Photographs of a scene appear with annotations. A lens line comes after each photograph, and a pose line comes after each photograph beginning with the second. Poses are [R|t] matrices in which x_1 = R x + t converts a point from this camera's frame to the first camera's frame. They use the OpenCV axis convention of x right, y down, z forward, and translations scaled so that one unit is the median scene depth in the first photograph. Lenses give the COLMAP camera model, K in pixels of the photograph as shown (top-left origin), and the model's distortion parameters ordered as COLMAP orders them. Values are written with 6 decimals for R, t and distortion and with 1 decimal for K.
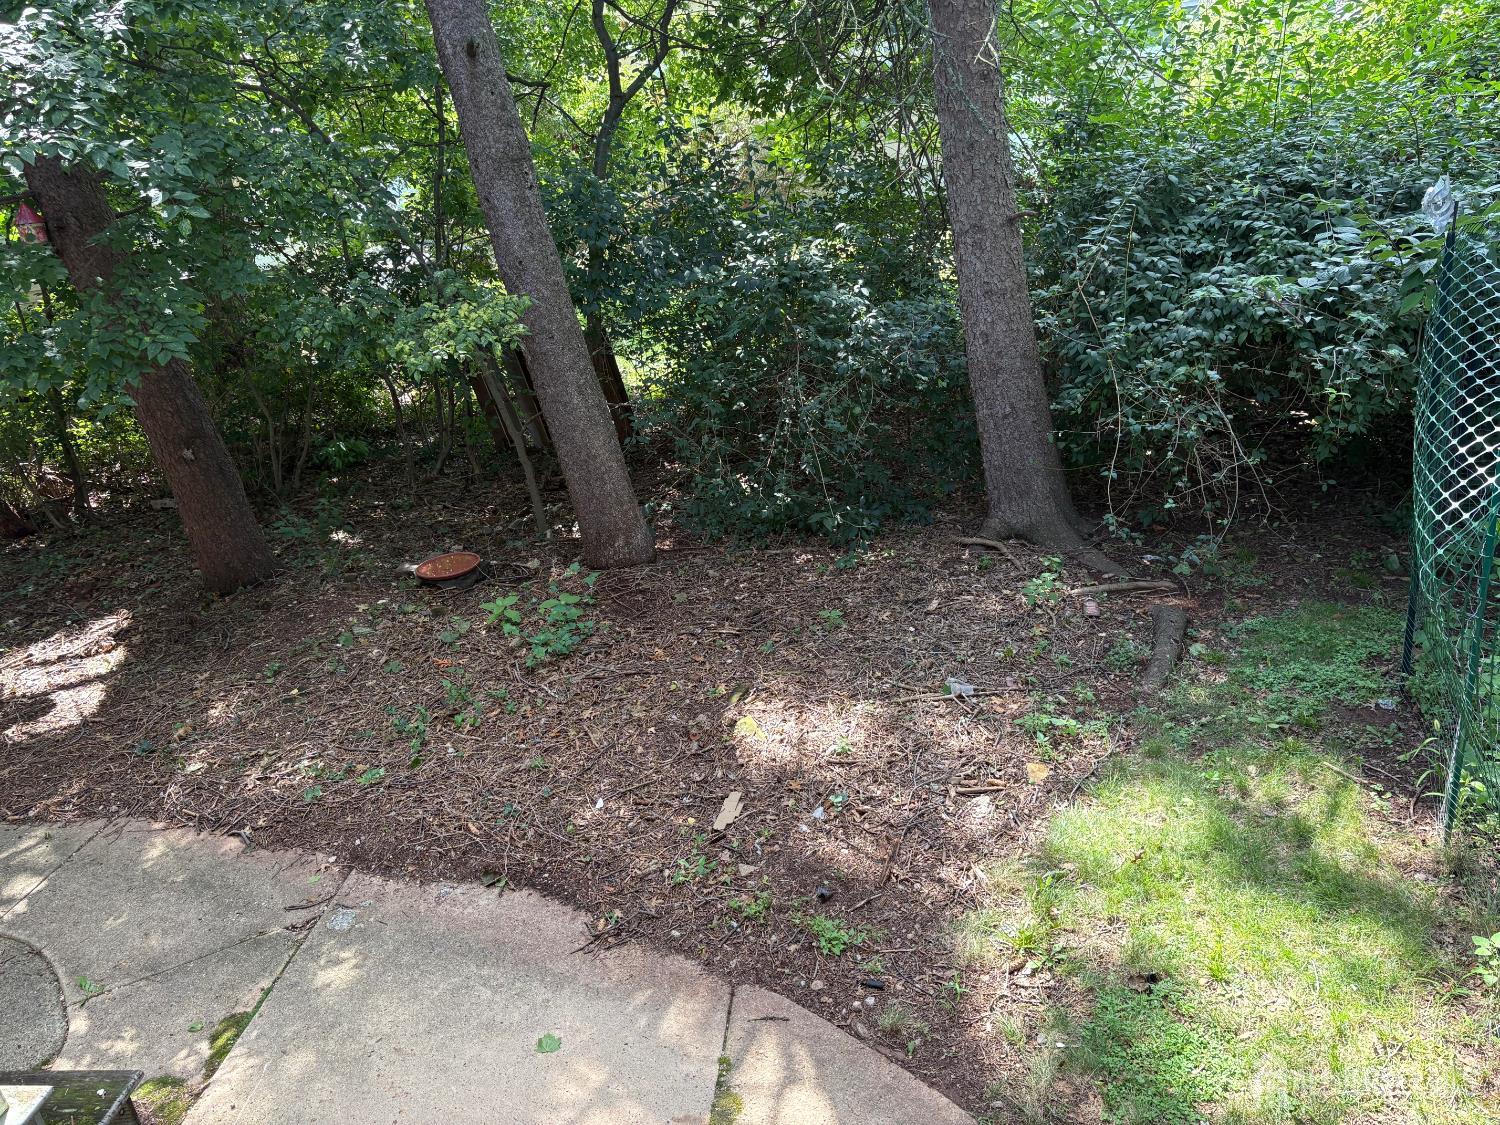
lens RADIAL K [[1126.4, 0, 750.8], [0, 1126.4, 562.8], [0, 0, 1]] dist [0.002596, -0.004036]
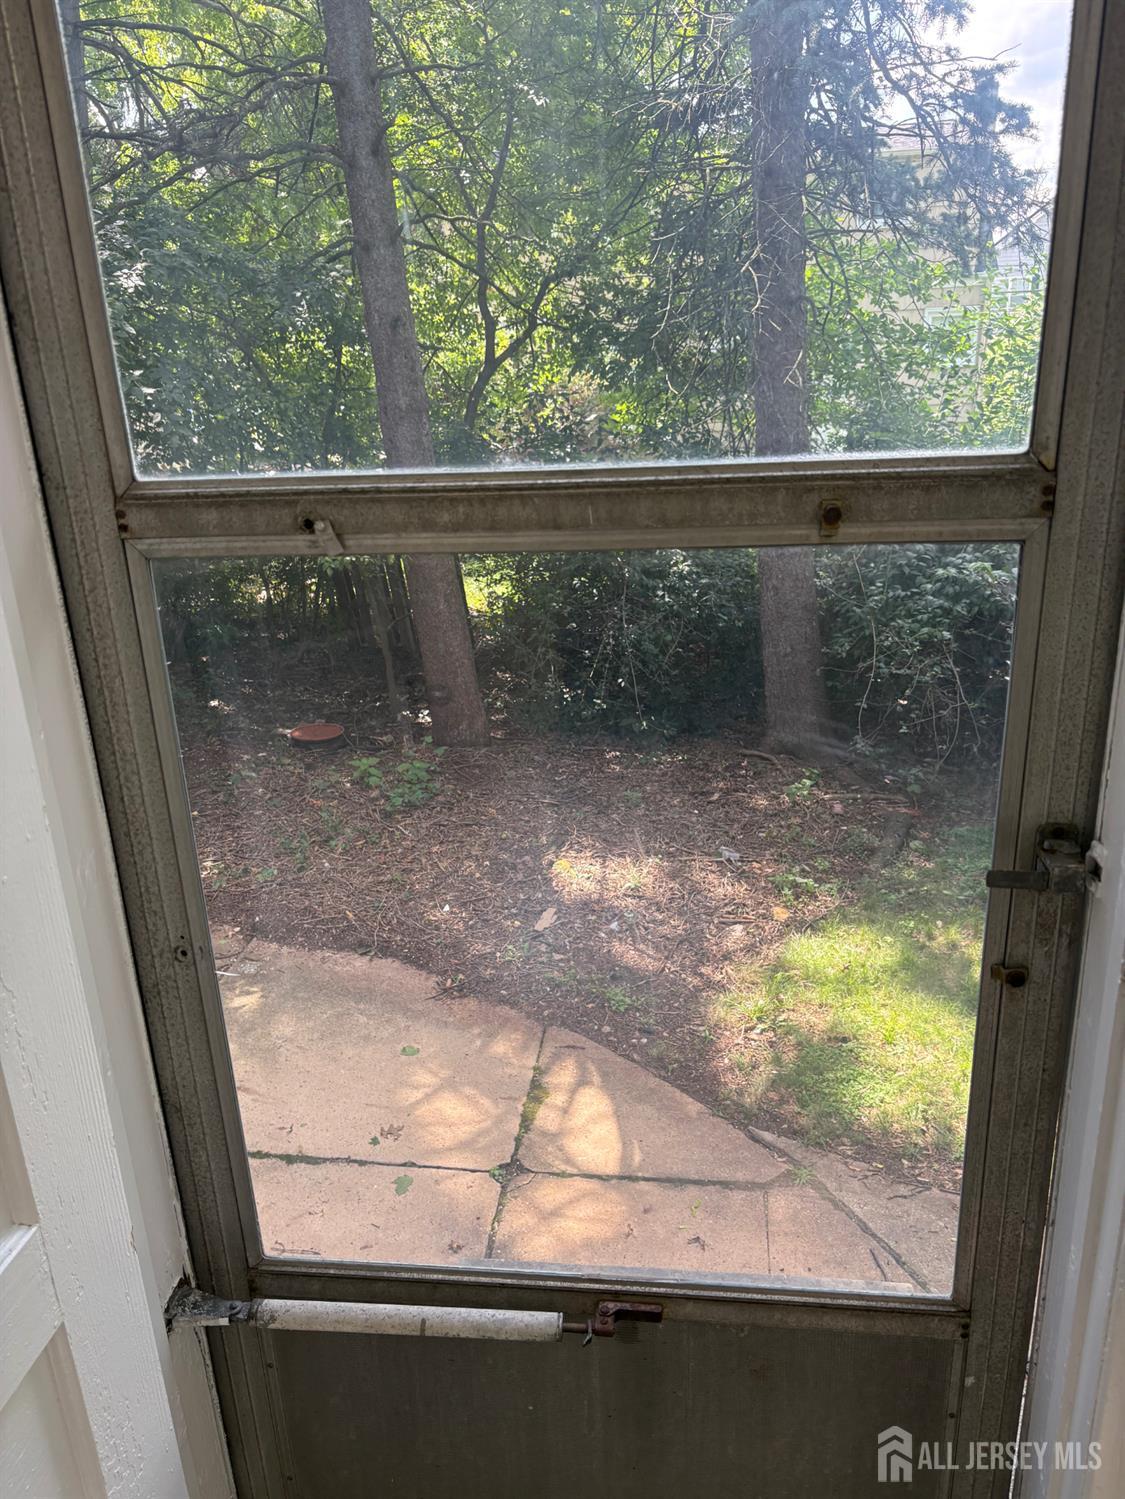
lens RADIAL K [[1125.7, 0, 560.1], [0, 1125.7, 749.5], [0, 0, 1]] dist [0.002596, -0.004036]
pose [[0.994551, 0.102935, 0.016532, -0.037879], [-0.101989, 0.993508, -0.050394, 0.072492], [-0.021612, 0.048434, 0.998593, -0.269735]]
